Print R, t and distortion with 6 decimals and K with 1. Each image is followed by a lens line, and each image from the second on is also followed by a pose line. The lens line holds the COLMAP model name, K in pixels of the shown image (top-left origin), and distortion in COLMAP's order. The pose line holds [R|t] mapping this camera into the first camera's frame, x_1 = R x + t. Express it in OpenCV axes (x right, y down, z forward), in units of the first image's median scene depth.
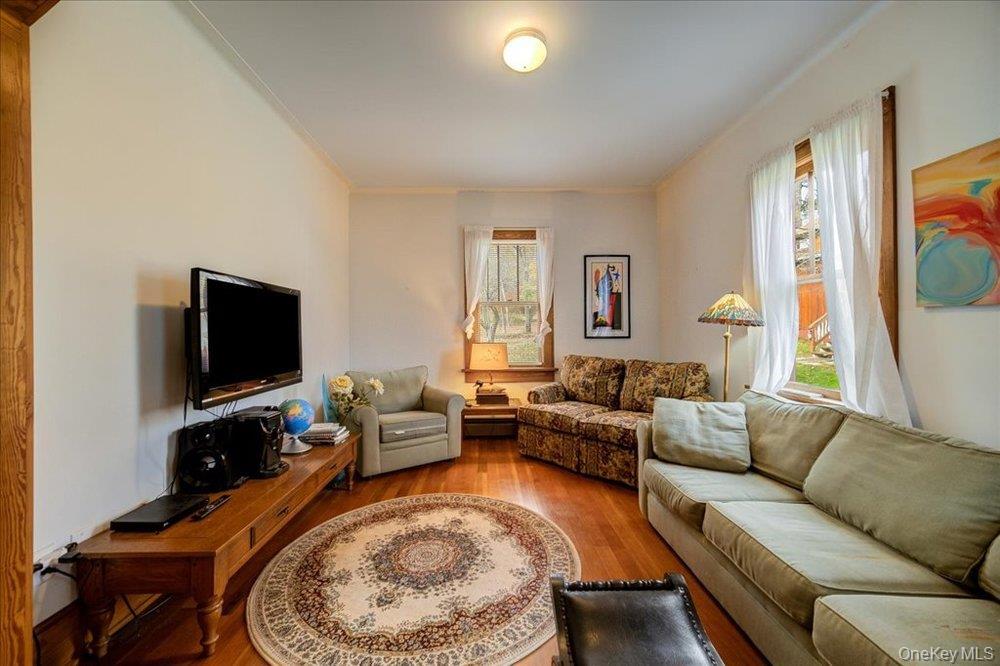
lens RADIAL K [[394.4, 0, 486.1], [0, 394.4, 337.7], [0, 0, 1]] dist [0.018885, -0.000058]
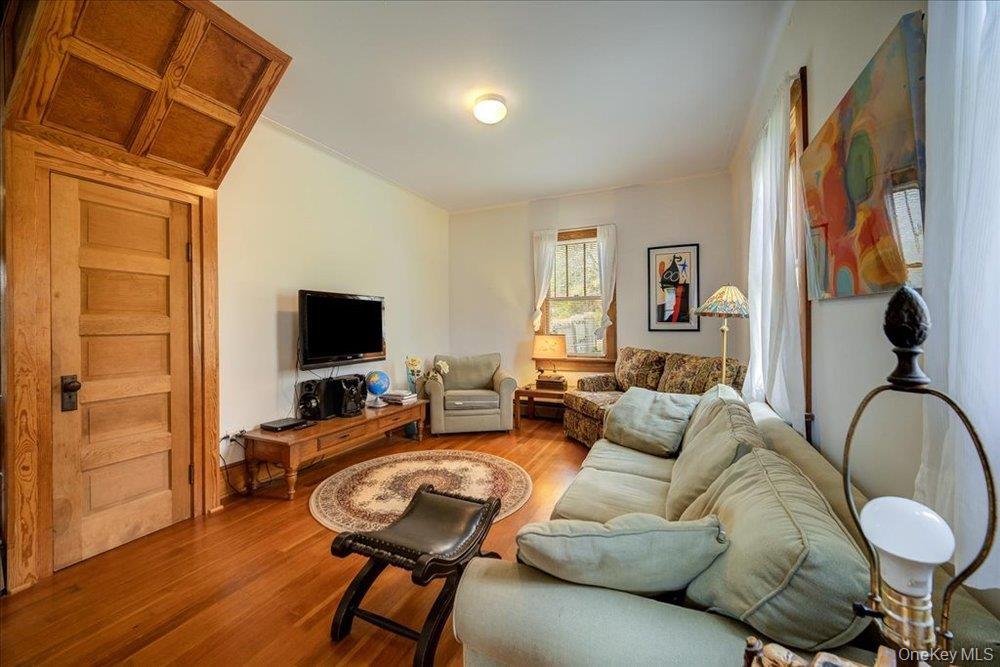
lens RADIAL K [[394.4, 0, 486.1], [0, 394.4, 338.2], [0, 0, 1]] dist [0.018885, -0.000058]
pose [[0.894074, 0.013850, -0.447706, 0.448932], [-0.003780, 0.999720, 0.023379, -0.003422], [0.447904, -0.019210, 0.893875, -0.109318]]
